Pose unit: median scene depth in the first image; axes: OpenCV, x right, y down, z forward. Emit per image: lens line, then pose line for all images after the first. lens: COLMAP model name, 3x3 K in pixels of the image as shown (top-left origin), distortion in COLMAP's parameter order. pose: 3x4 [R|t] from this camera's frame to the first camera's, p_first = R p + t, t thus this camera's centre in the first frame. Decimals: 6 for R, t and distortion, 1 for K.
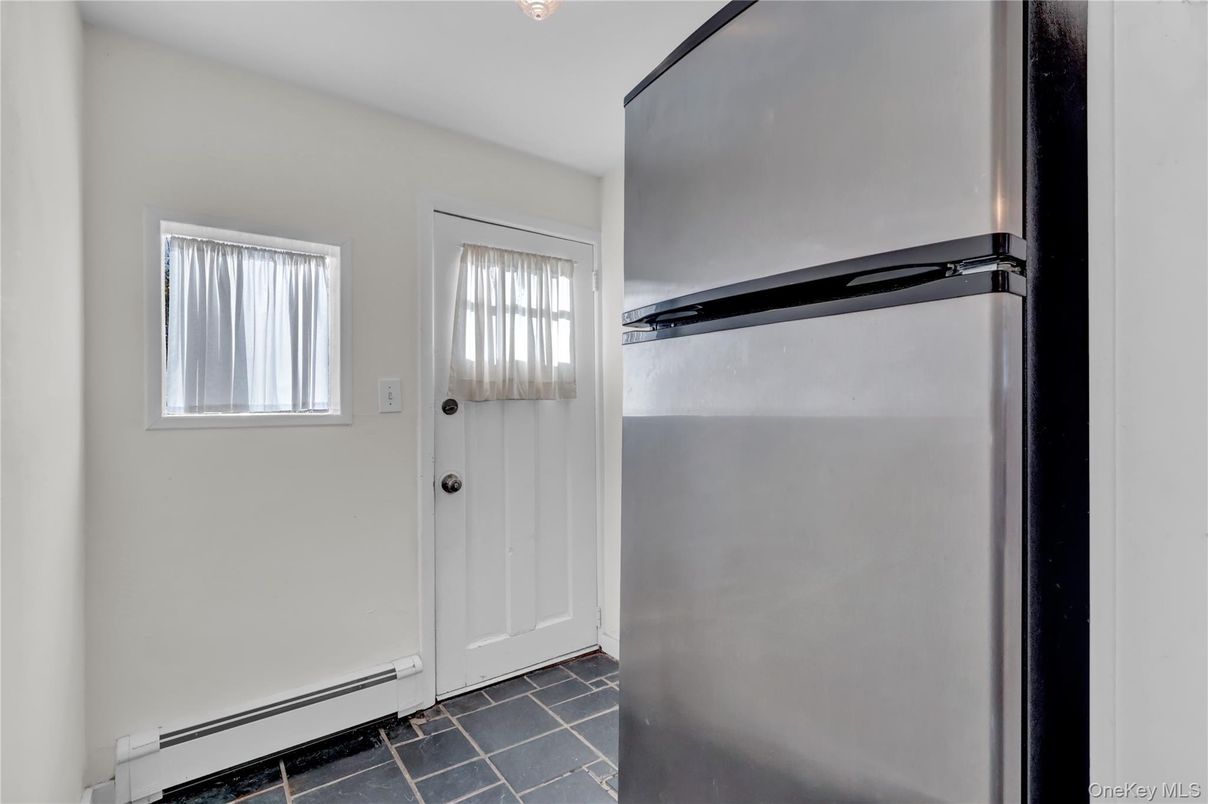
lens RADIAL K [[563.5, 0, 604.0], [0, 563.5, 402.0], [0, 0, 1]] dist [0.000311, 0.000641]
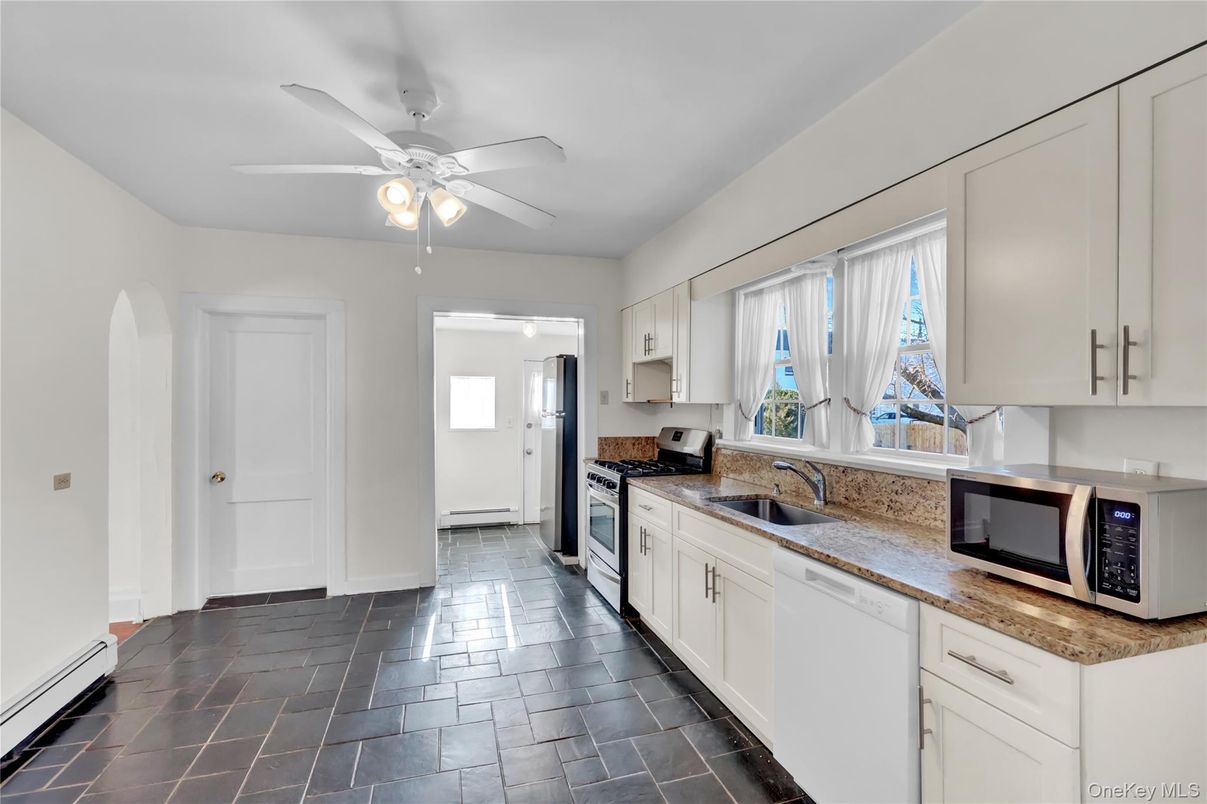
lens RADIAL K [[562.2, 0, 603.5], [0, 562.2, 402.0], [0, 0, 1]] dist [0.003141, 0.000689]
pose [[0.948049, 0.008338, -0.318015, 1.046232], [-0.007801, 0.999965, 0.002961, -0.129070], [0.318028, -0.000326, 0.948081, -1.697304]]
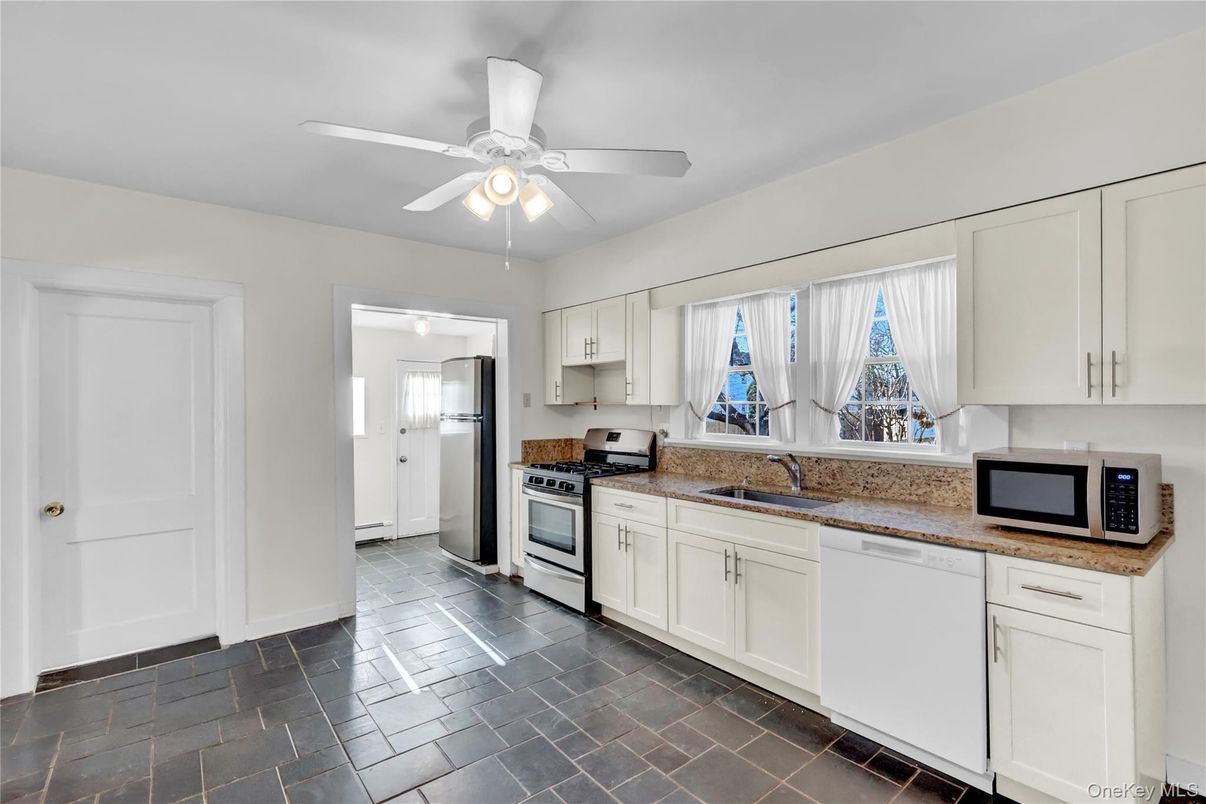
lens RADIAL K [[562.6, 0, 603.0], [0, 562.6, 402.0], [0, 0, 1]] dist [0.000311, 0.000641]
pose [[0.998254, 0.001181, 0.059058, 0.538249], [-0.001065, 0.999997, -0.002000, -0.128934], [-0.059061, 0.001933, 0.998253, -1.794591]]
